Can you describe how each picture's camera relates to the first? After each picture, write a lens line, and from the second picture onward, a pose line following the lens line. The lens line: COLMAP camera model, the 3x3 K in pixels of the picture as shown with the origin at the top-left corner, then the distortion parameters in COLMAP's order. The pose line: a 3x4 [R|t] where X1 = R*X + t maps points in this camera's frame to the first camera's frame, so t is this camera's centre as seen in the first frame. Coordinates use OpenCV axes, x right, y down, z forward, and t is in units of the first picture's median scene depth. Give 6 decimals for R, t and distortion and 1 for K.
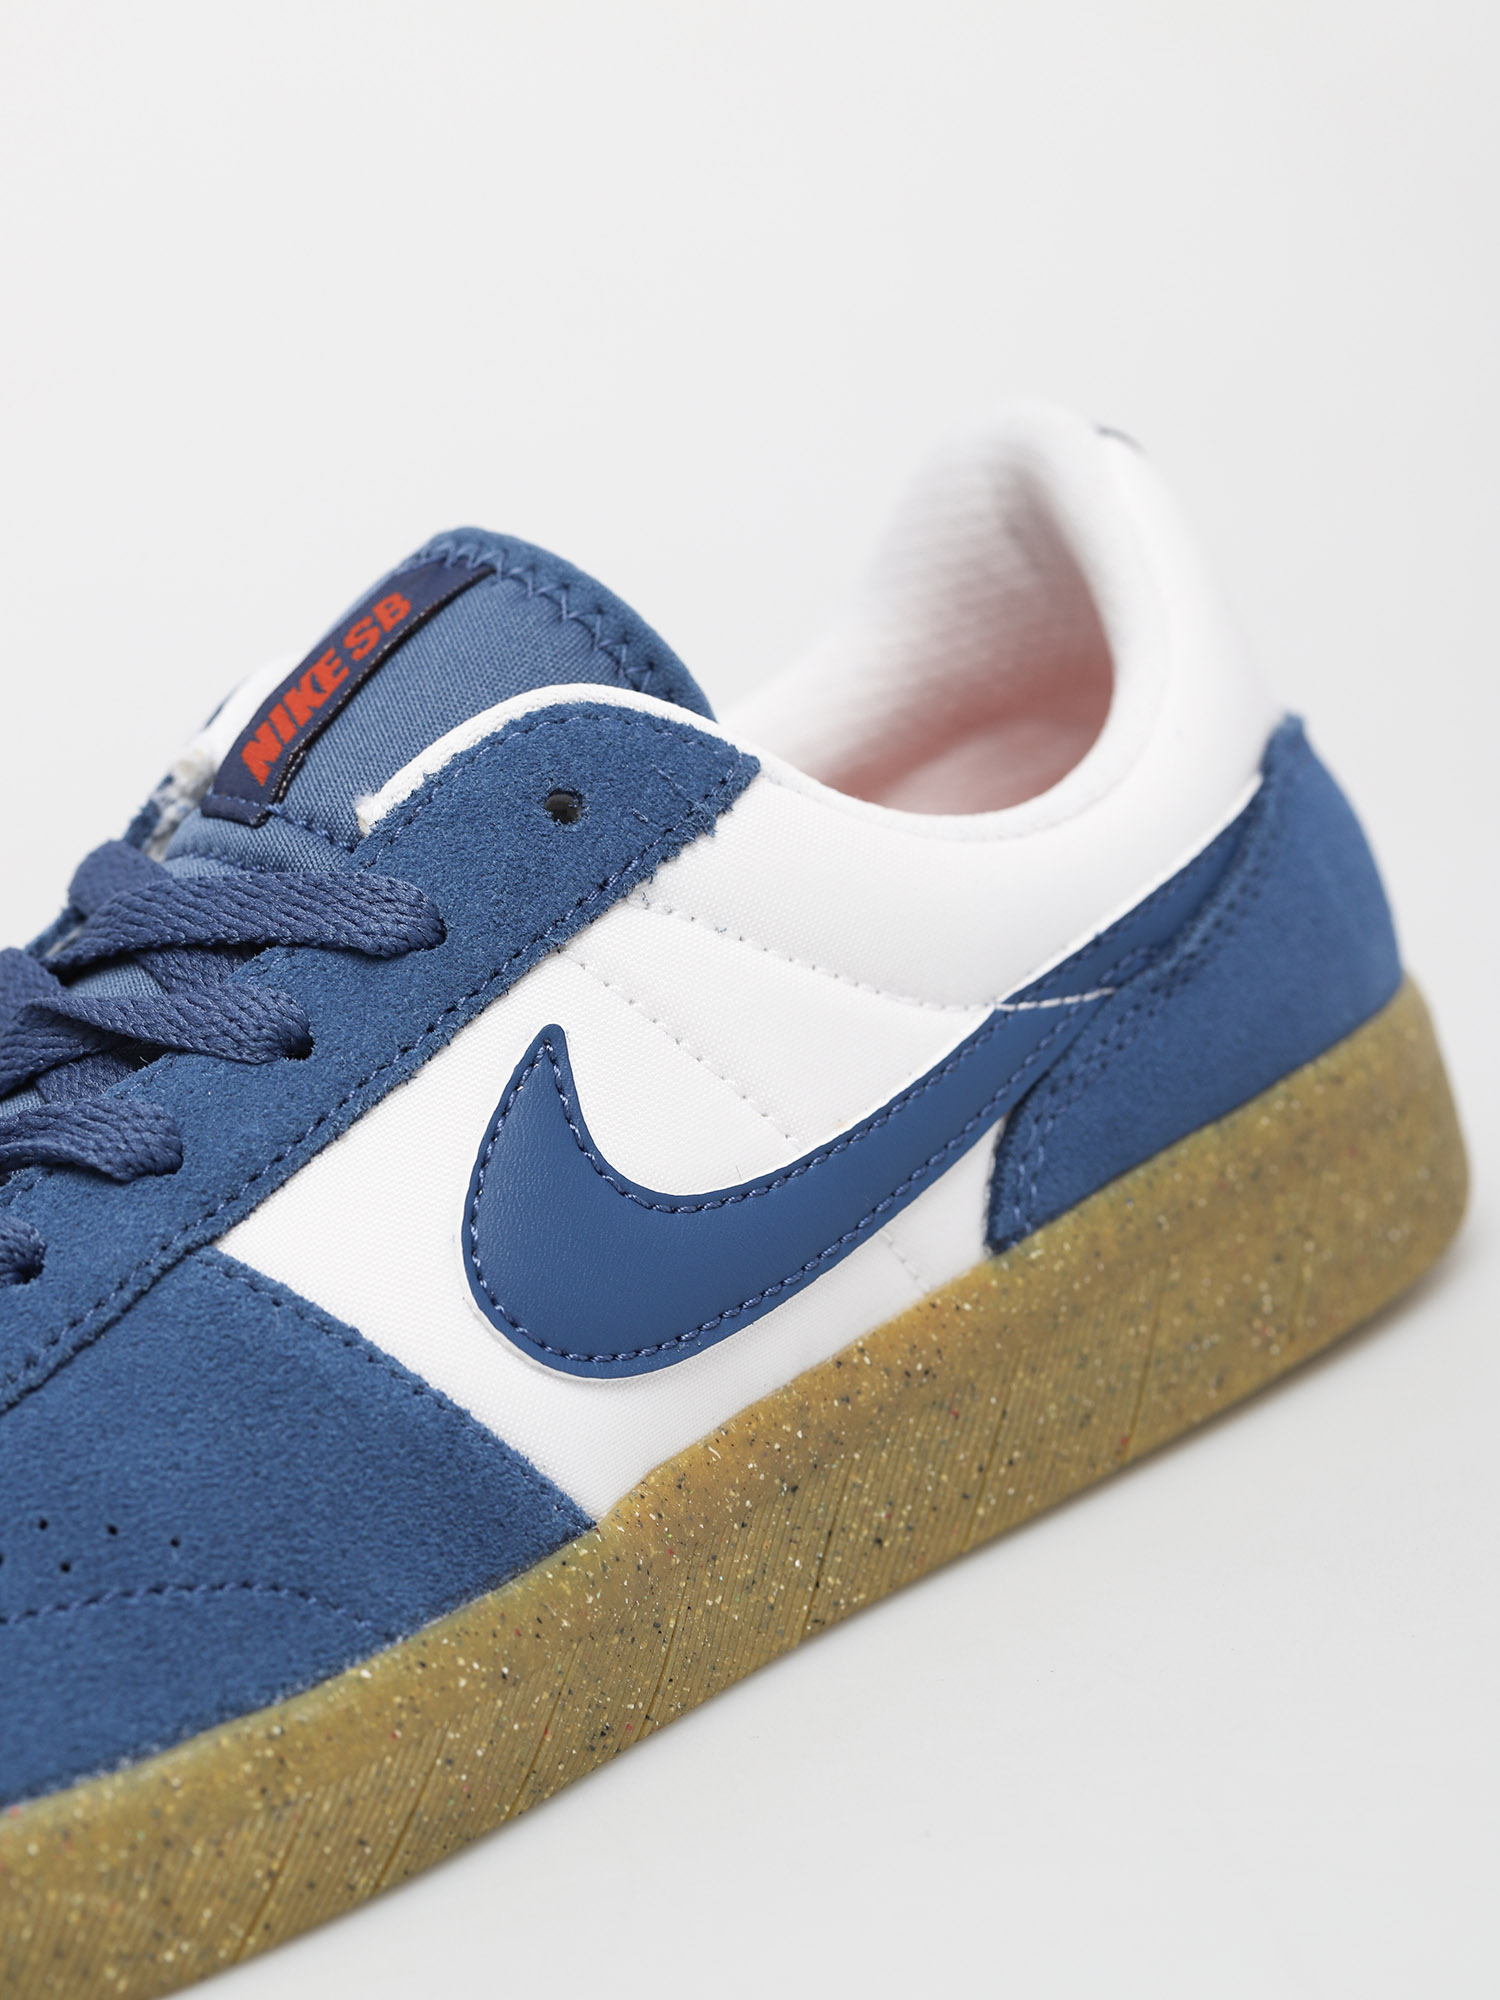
lens RADIAL K [[8471.4, 0, 750.0], [0, 8471.4, 1000.0], [0, 0, 1]] dist [-0.305016, -1.670299]
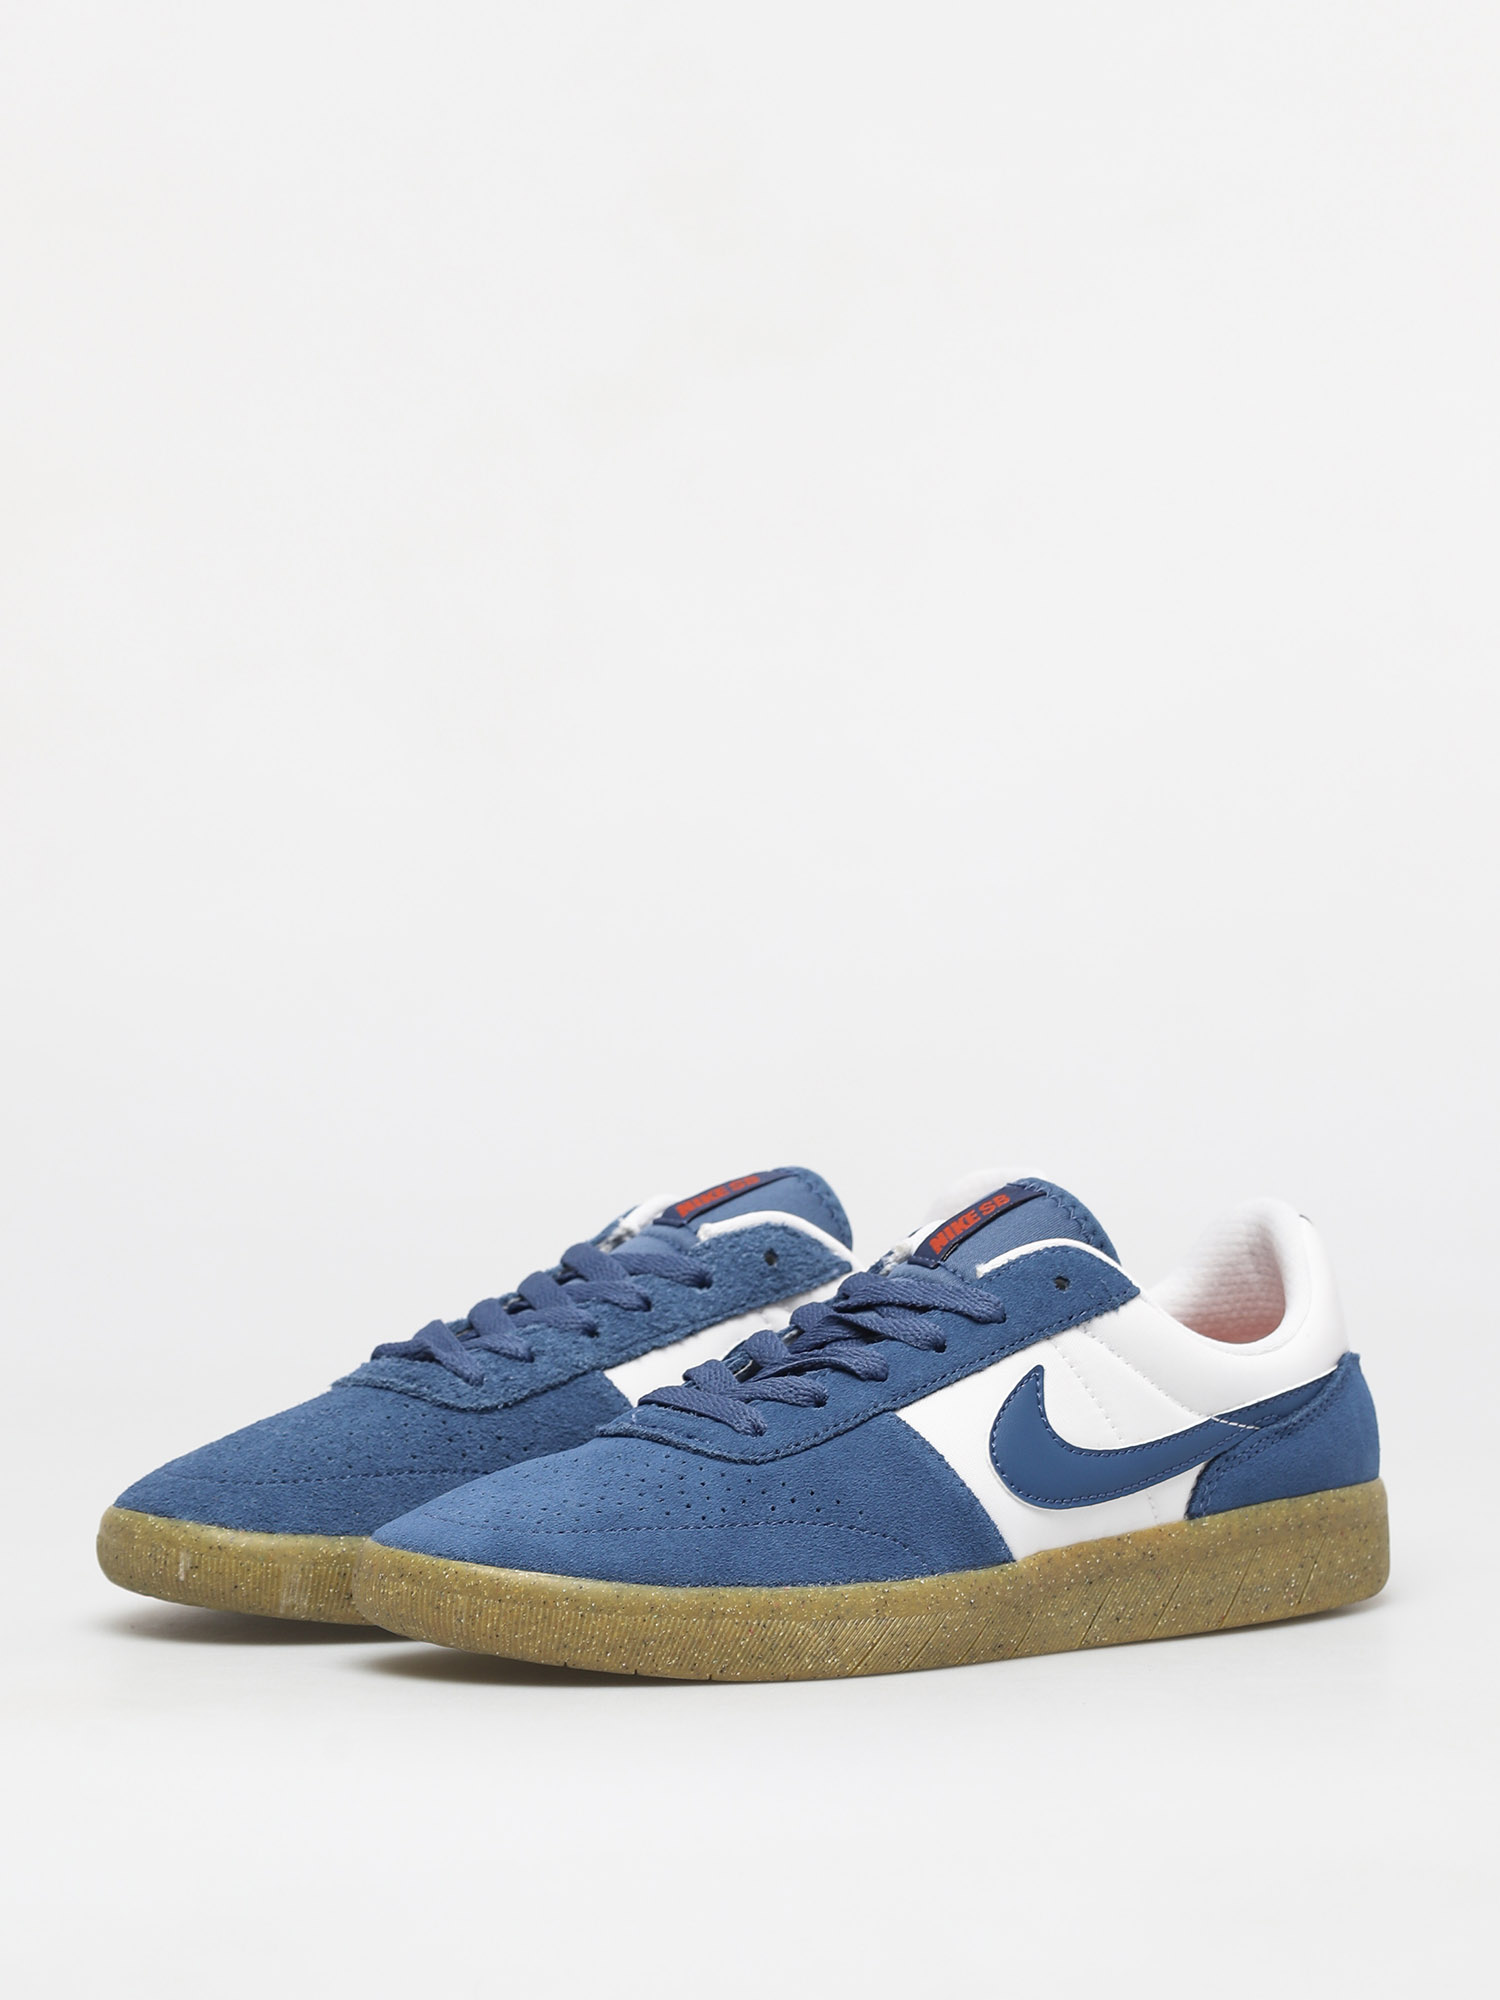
lens RADIAL K [[8471.4, 0, 750.0], [0, 8471.4, 1000.0], [0, 0, 1]] dist [-0.305016, -1.670299]
pose [[0.975632, 0.218030, -0.024605, -0.066533], [-0.219170, 0.963123, -0.156071, 0.295422], [-0.010331, 0.157661, 0.987439, -1.406029]]
